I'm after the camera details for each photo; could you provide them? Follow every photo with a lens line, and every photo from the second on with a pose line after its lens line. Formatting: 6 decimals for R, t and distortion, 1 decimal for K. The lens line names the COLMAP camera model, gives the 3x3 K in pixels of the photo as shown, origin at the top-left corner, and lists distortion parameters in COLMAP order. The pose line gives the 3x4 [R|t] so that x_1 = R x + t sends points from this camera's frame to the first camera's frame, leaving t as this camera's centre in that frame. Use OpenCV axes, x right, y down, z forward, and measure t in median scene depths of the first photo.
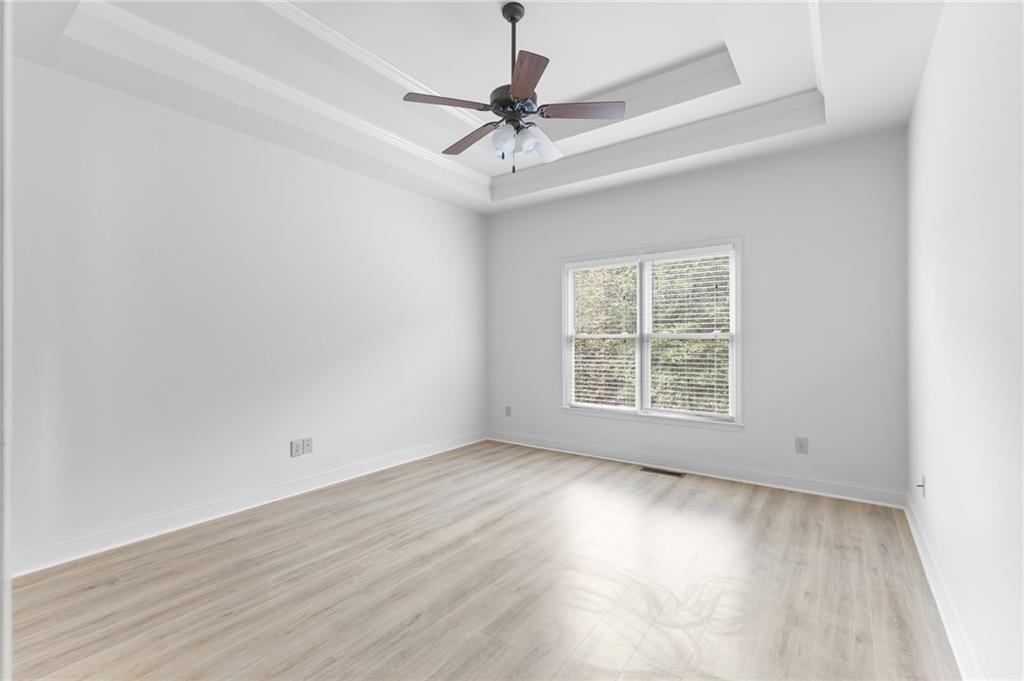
lens RADIAL K [[450.3, 0, 519.4], [0, 450.3, 335.4], [0, 0, 1]] dist [0.001200, 0.000214]
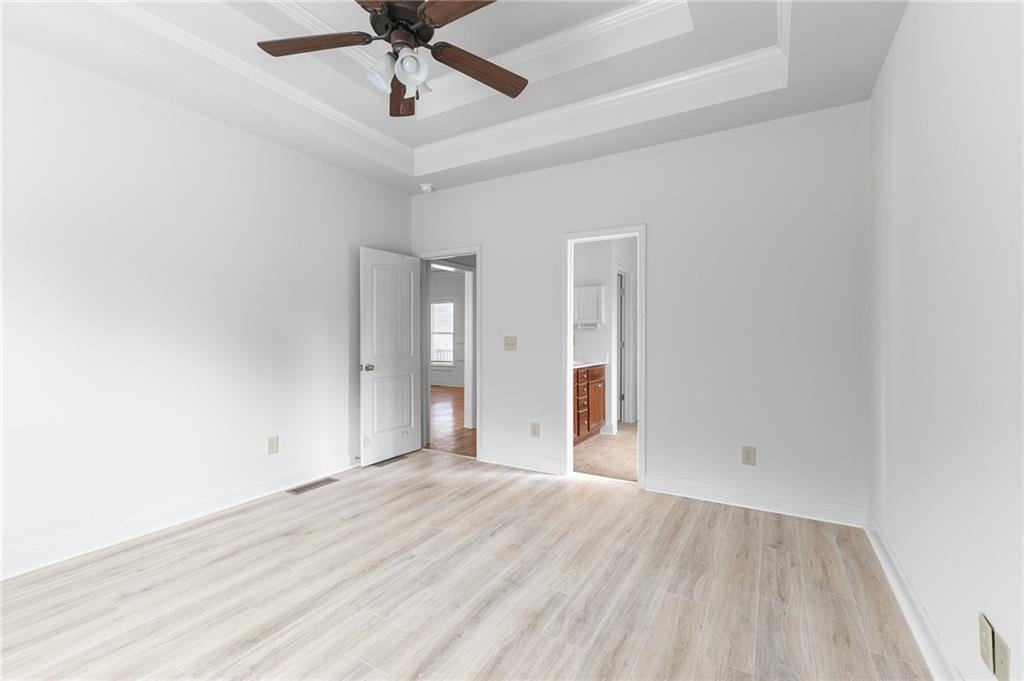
lens RADIAL K [[450.3, 0, 519.4], [0, 450.3, 335.4], [0, 0, 1]] dist [0.001200, 0.000214]
pose [[-0.995300, 0.004473, -0.096736, -0.144868], [0.005107, 0.999967, -0.006303, 0.016926], [0.096704, -0.006767, -0.995290, 1.928161]]
